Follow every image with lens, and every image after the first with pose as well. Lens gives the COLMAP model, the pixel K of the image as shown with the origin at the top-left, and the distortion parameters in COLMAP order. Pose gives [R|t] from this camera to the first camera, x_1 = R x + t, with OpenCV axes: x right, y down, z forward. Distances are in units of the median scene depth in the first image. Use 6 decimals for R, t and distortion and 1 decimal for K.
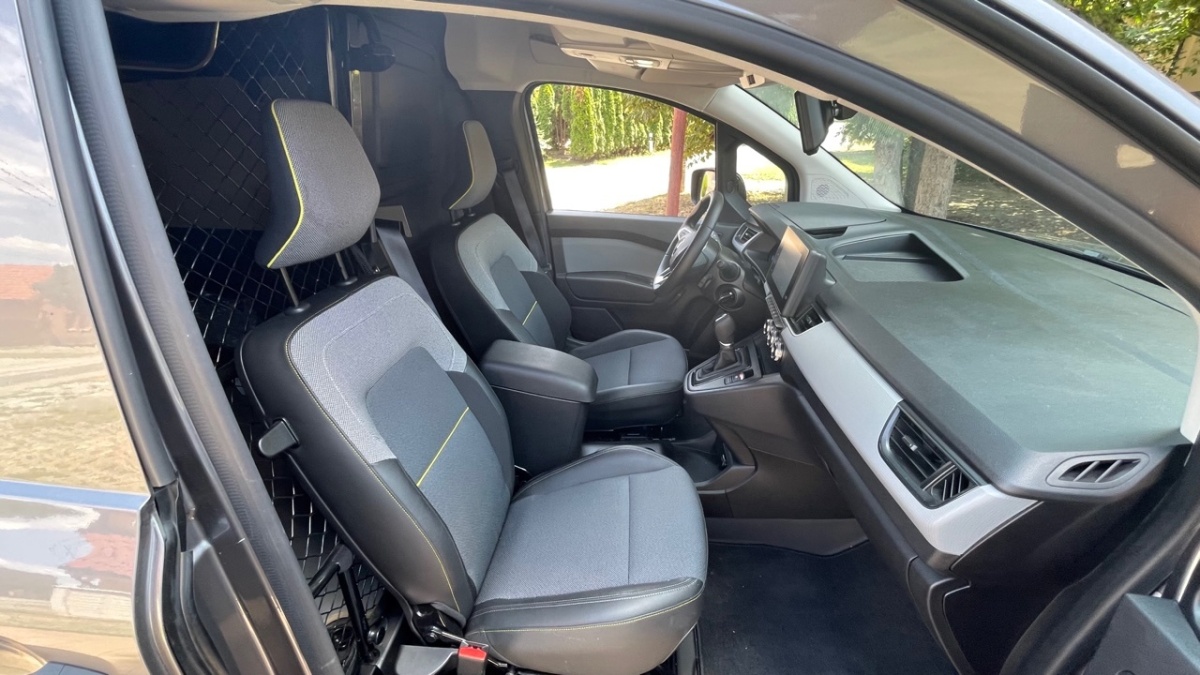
lens RADIAL K [[493.5, 0, 596.6], [0, 493.5, 337.7], [0, 0, 1]] dist [0.003909, 0.000680]
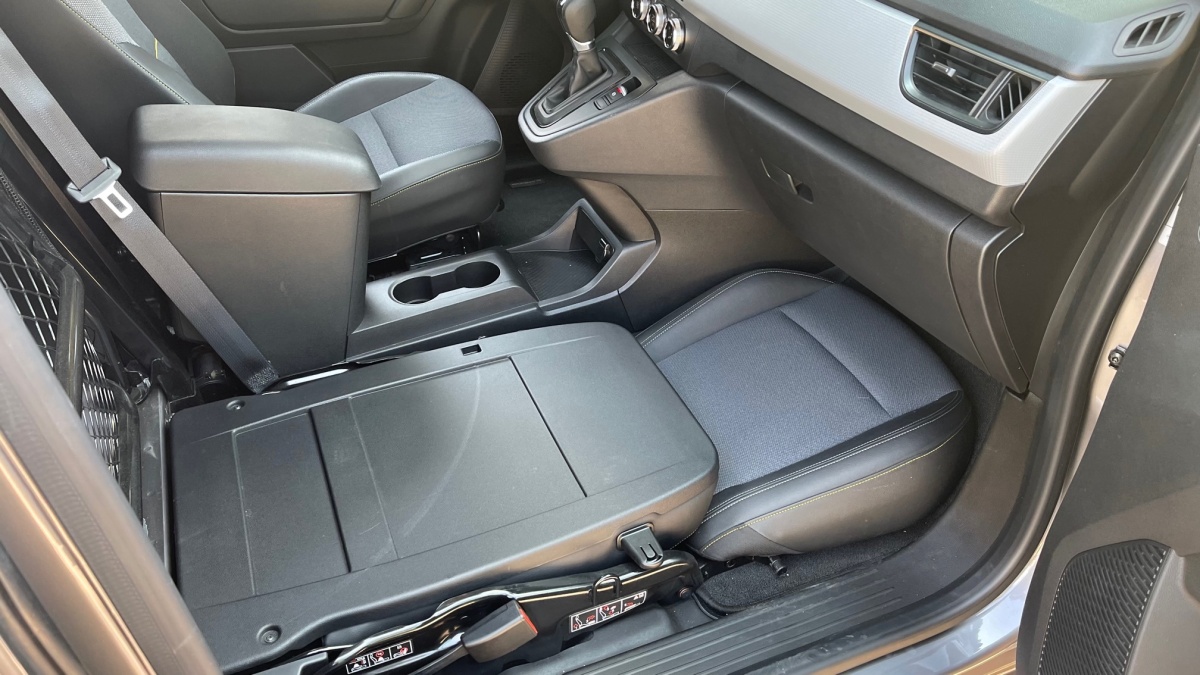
lens RADIAL K [[929.3, 0, 606.3], [0, 929.3, 330.0], [0, 0, 1]] dist [0.047803, -0.025234]
pose [[0.884895, -0.257787, 0.387952, -0.246841], [0.176841, 0.956460, 0.232188, 0.092491], [-0.430915, -0.136856, 0.891954, -0.046235]]
